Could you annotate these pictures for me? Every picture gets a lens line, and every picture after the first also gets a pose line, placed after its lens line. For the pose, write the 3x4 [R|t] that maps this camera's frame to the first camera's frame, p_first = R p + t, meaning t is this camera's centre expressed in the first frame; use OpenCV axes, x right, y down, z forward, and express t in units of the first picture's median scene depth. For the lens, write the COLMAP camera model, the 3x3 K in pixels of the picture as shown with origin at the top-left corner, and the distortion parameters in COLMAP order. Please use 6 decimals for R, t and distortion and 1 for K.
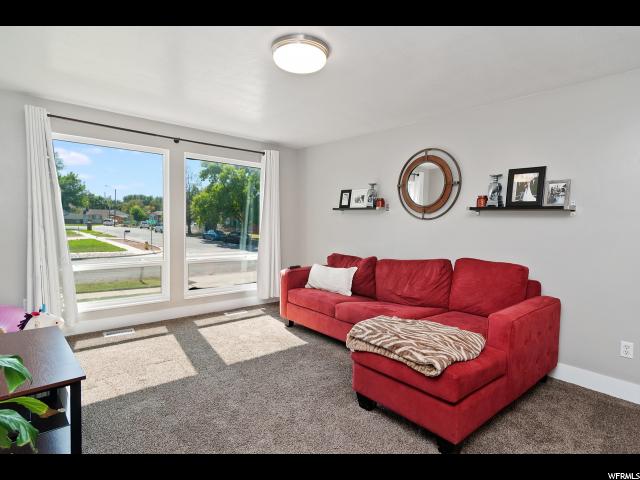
lens RADIAL K [[350.7, 0, 320.9], [0, 350.7, 238.5], [0, 0, 1]] dist [-0.000337, 0.000092]
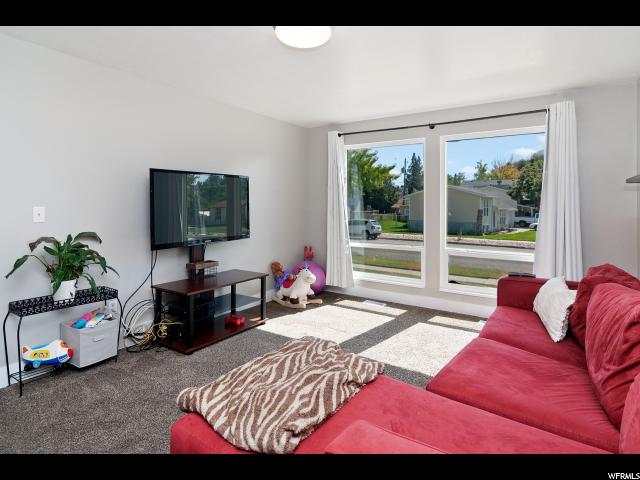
lens RADIAL K [[356.7, 0, 319.9], [0, 356.7, 206.5], [0, 0, 1]] dist [0.001507, 0.000126]
pose [[0.253956, -0.015254, -0.967095, 0.480065], [-0.044652, 0.998625, -0.027477, -0.012427], [0.966184, 0.050161, 0.252926, 0.458844]]
